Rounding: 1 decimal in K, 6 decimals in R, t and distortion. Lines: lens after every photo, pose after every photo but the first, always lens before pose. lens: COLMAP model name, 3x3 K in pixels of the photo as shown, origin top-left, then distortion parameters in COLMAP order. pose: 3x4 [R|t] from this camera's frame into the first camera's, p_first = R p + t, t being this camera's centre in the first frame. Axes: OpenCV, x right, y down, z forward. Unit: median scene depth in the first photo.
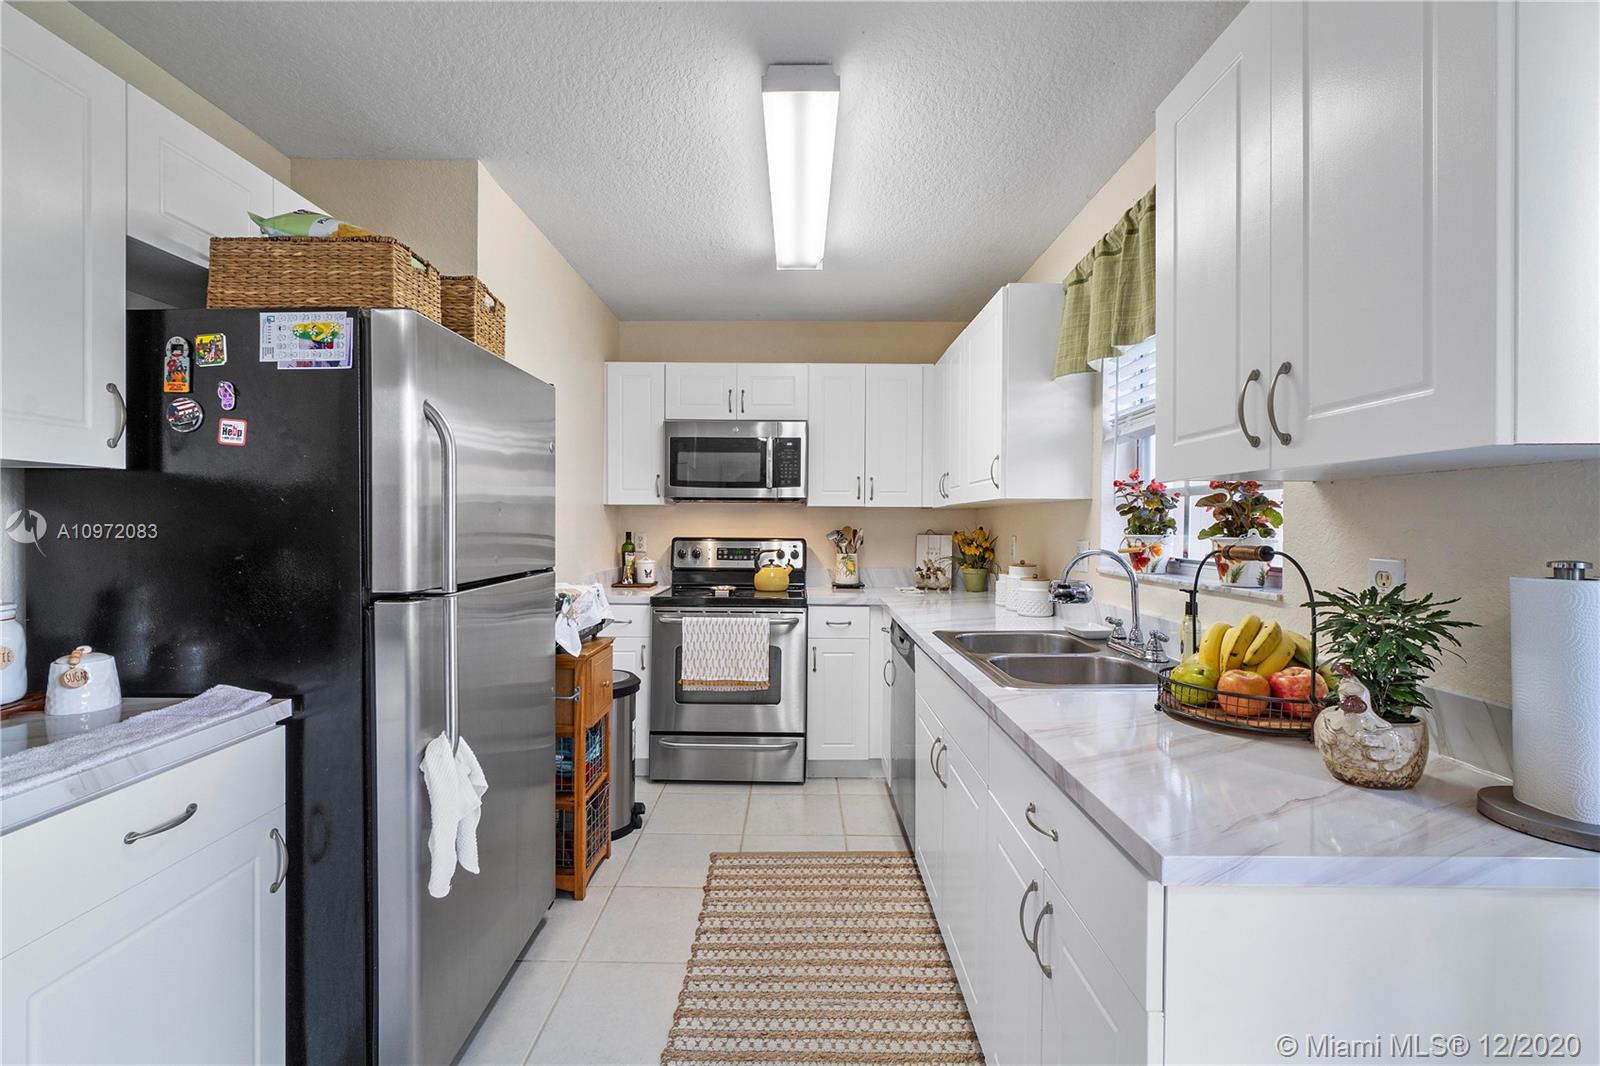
lens RADIAL K [[704.7, 0, 802.0], [0, 704.7, 529.5], [0, 0, 1]] dist [-0.001835, -0.000397]
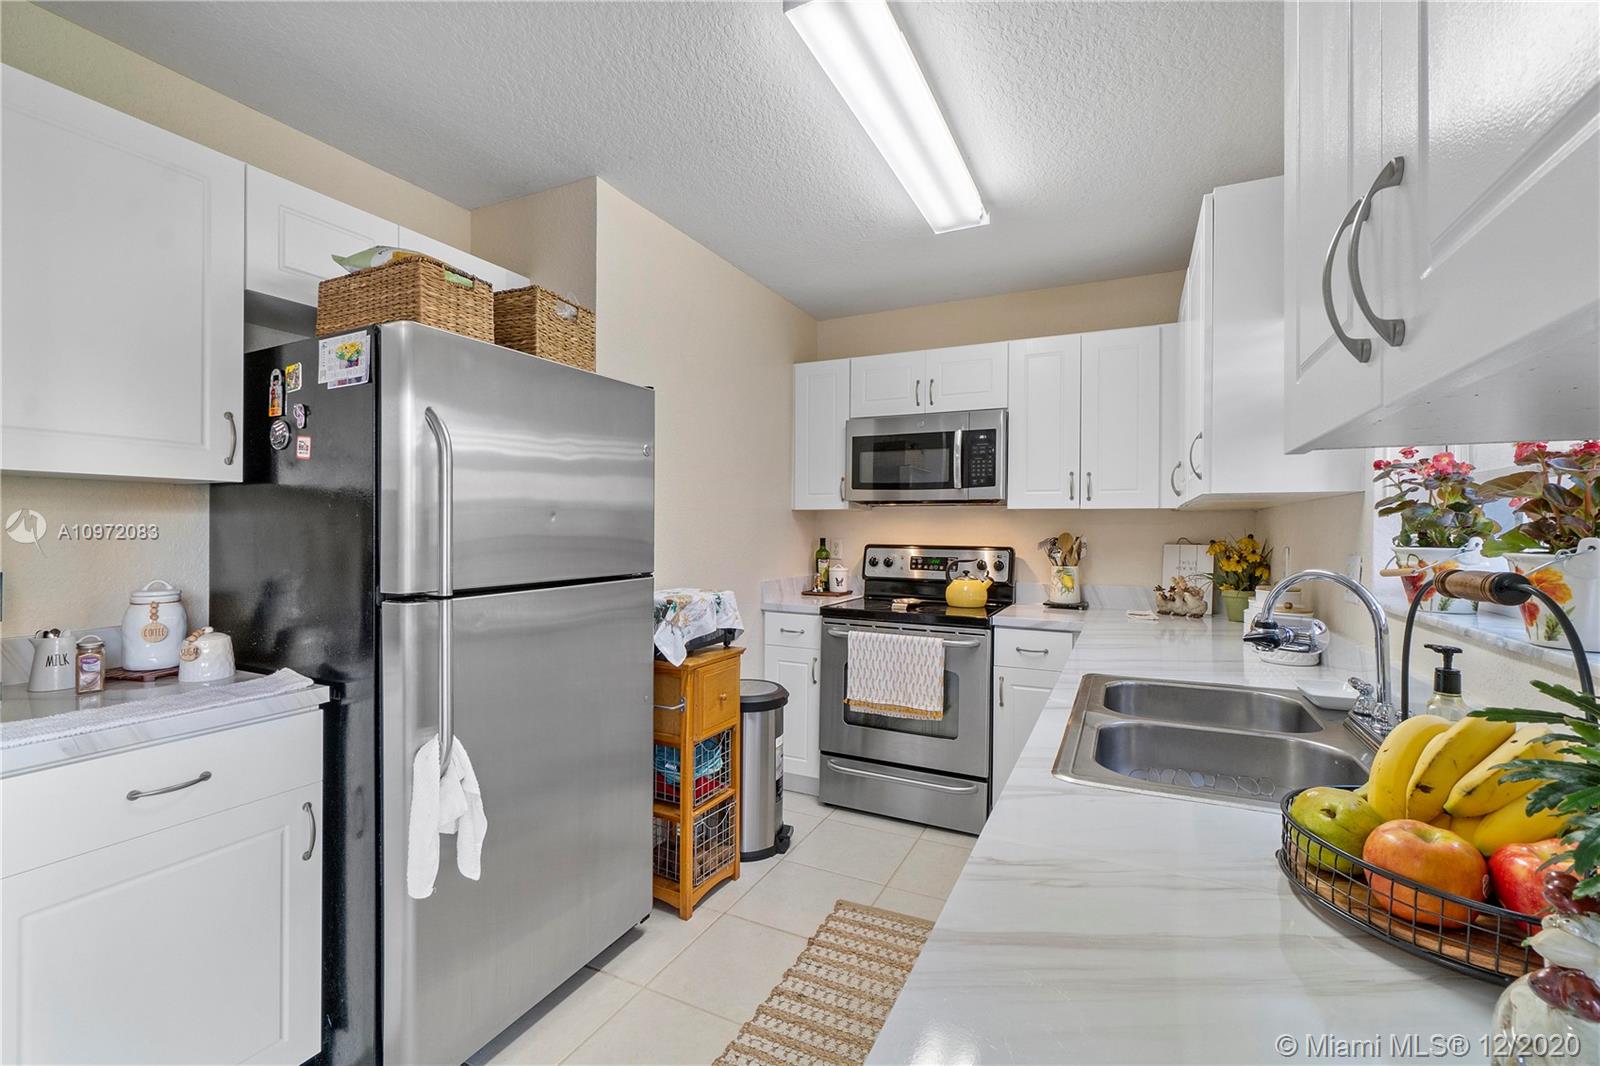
lens RADIAL K [[704.7, 0, 794.2], [0, 704.7, 529.3], [0, 0, 1]] dist [-0.001835, -0.000397]
pose [[0.893983, 0.001199, -0.448098, 0.262996], [-0.005771, 0.999944, -0.008838, 0.000414], [0.448063, 0.010487, 0.893941, 0.211000]]
